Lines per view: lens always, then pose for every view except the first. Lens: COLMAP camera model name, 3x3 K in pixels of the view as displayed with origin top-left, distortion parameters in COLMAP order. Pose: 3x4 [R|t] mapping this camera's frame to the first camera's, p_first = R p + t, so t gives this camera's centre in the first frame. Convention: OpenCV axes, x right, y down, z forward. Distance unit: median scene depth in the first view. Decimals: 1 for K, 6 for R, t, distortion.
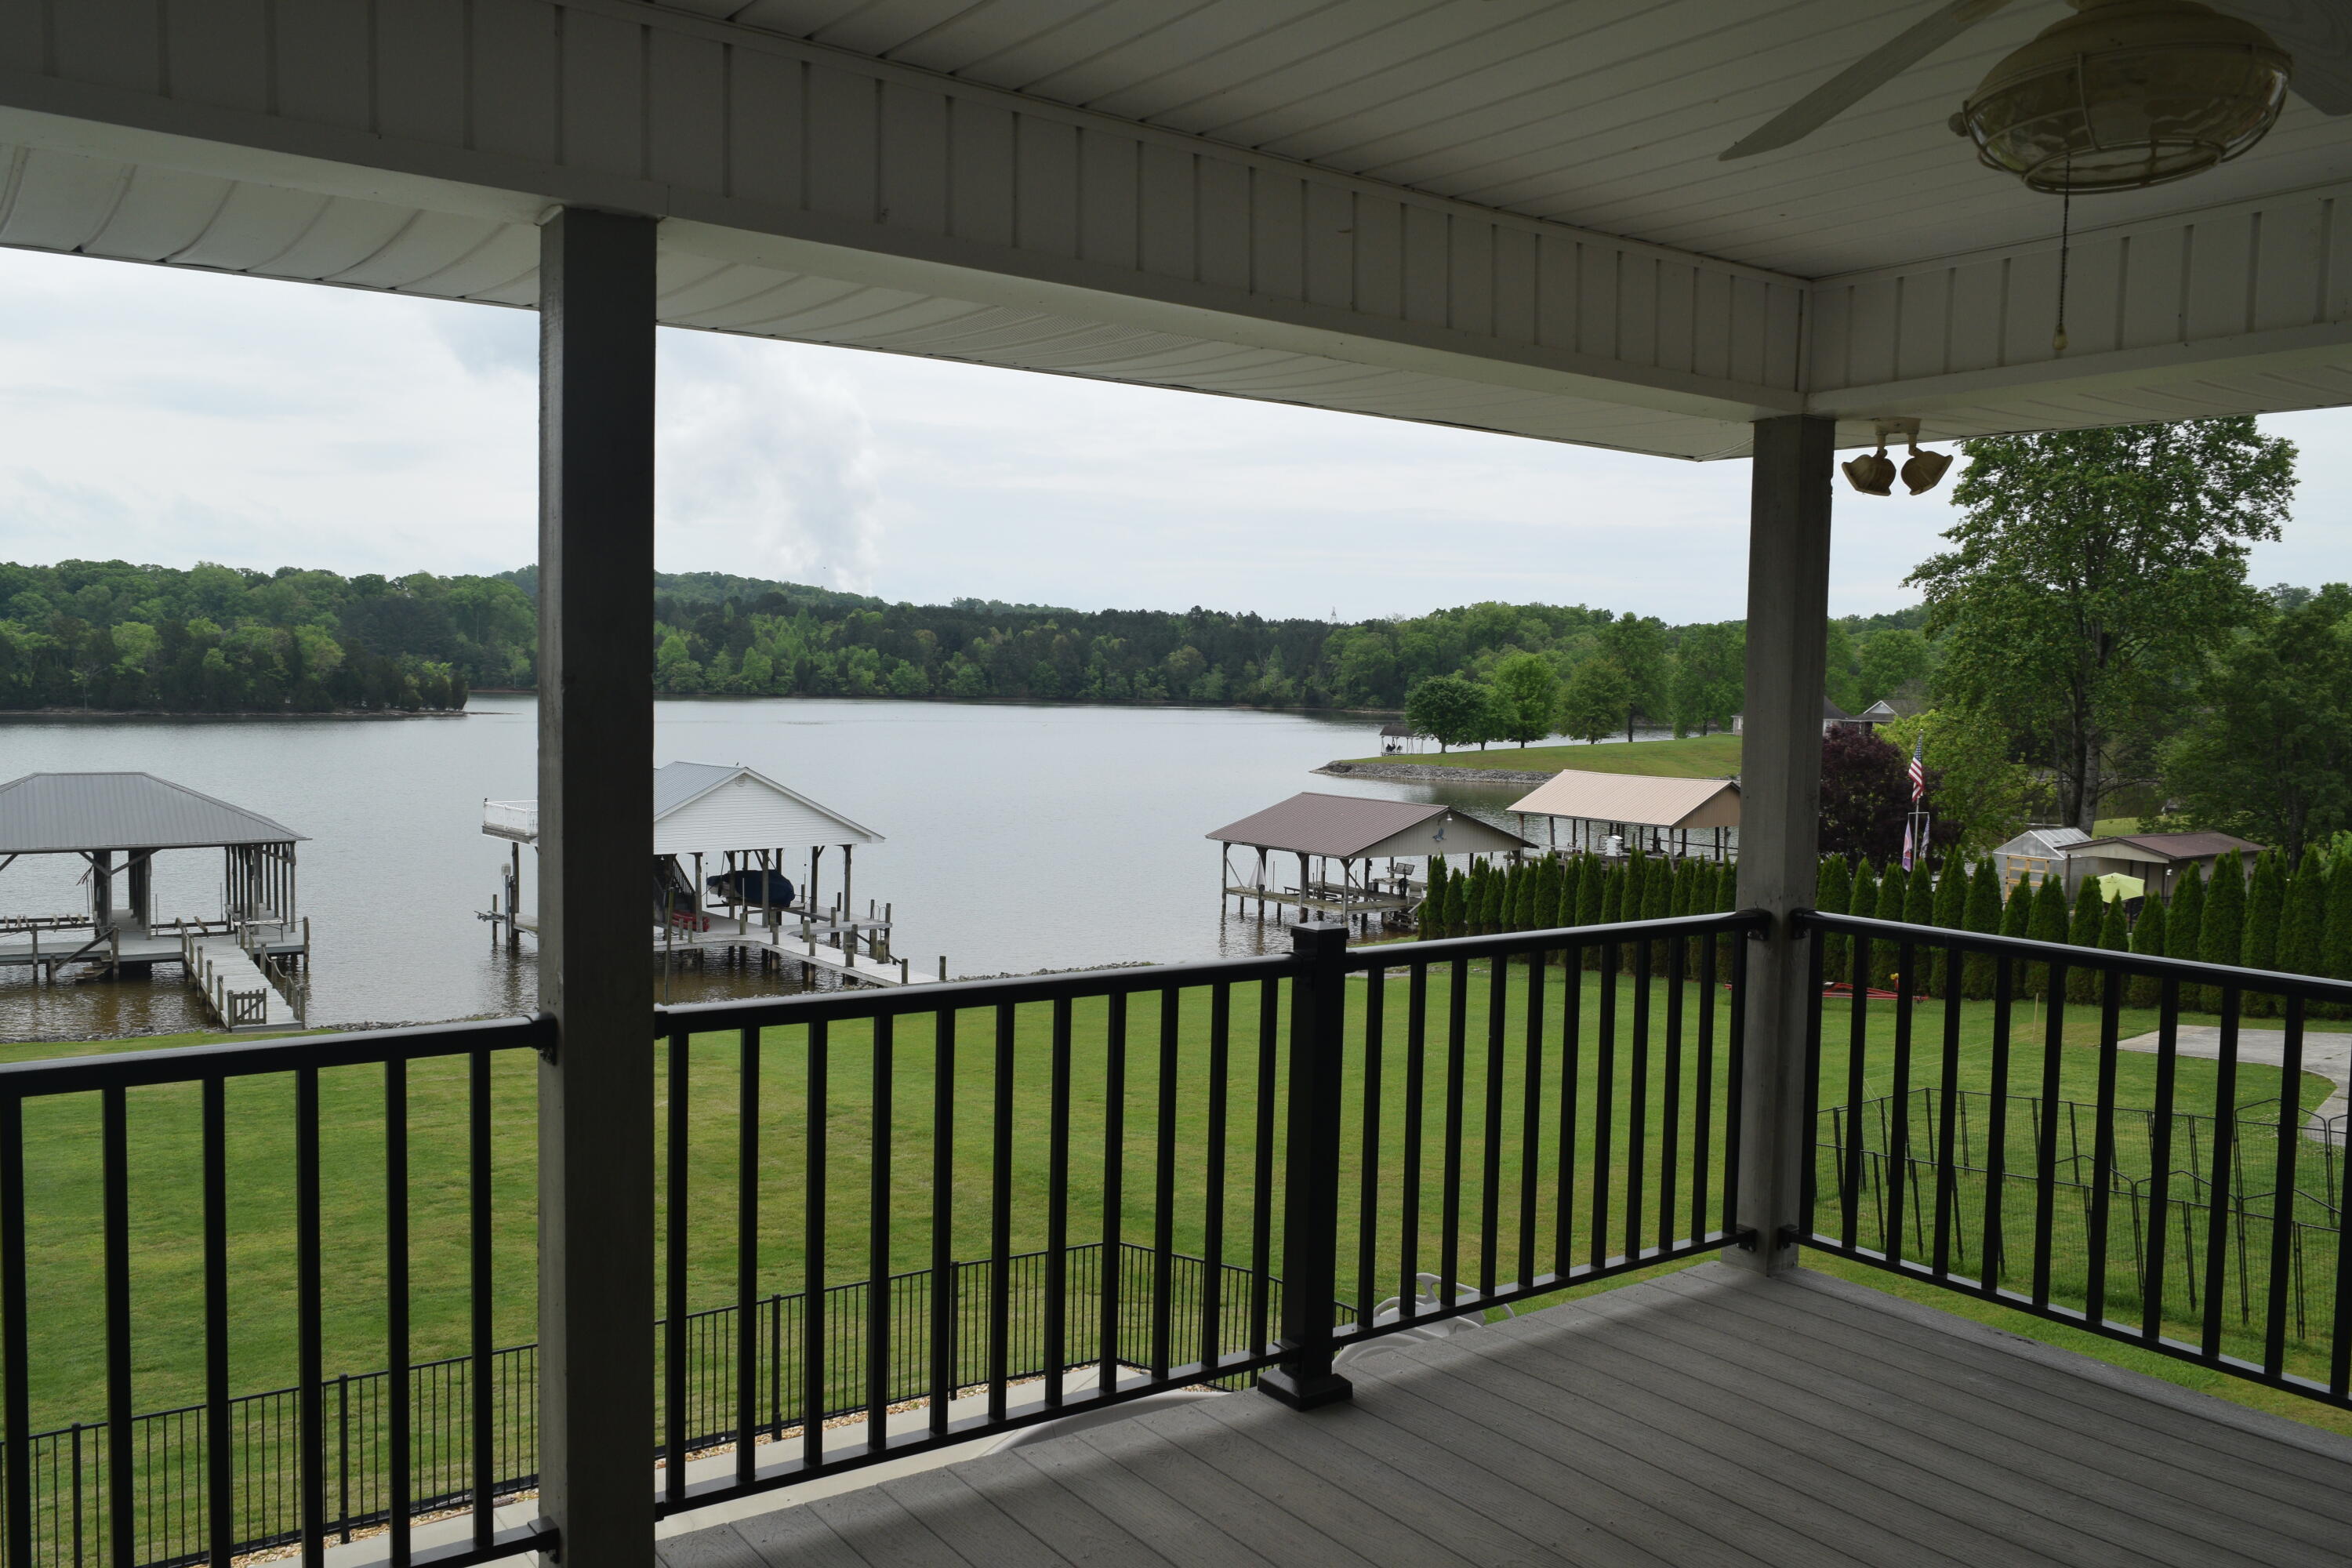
lens RADIAL K [[1837.0, 0, 1185.0], [0, 1837.0, 782.8], [0, 0, 1]] dist [-0.000112, -0.055923]
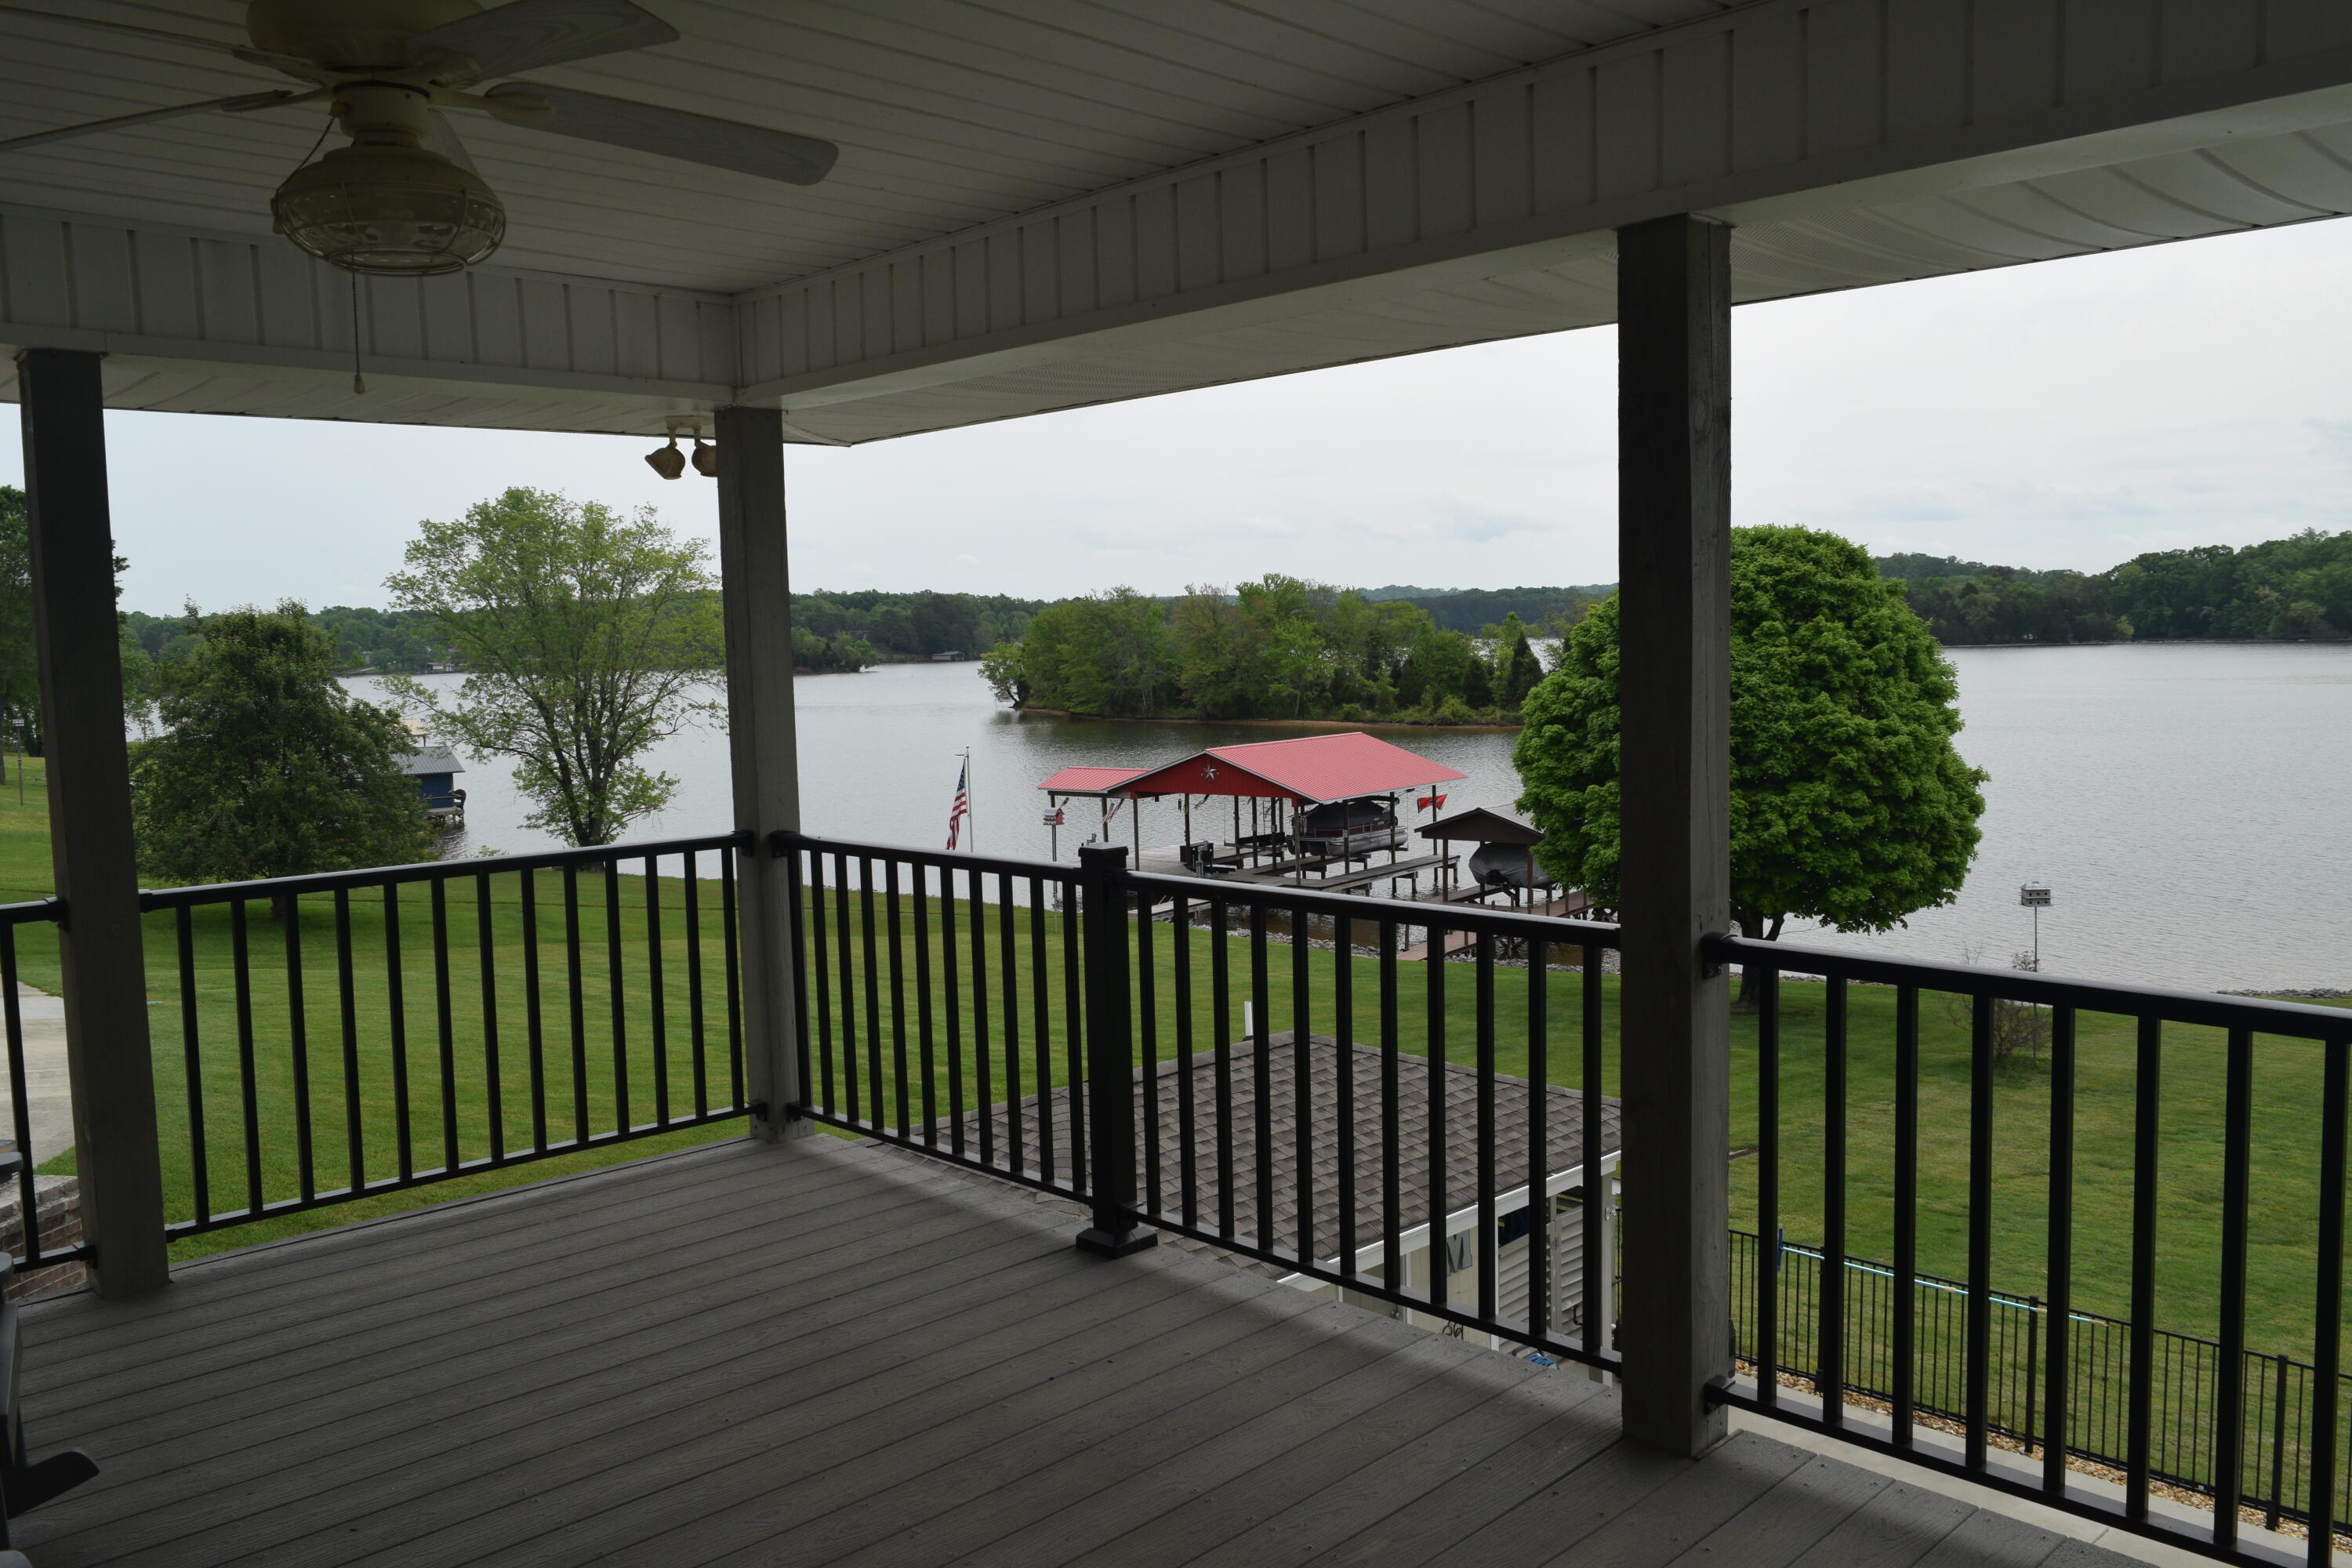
lens RADIAL K [[1837.0, 0, 1185.0], [0, 1837.0, 782.8], [0, 0, 1]] dist [-0.000112, -0.055923]
pose [[0.166169, 0.052997, -0.984672, 1.168581], [-0.029530, 0.998374, 0.048751, -0.020963], [0.985655, 0.020977, 0.167464, 0.813695]]
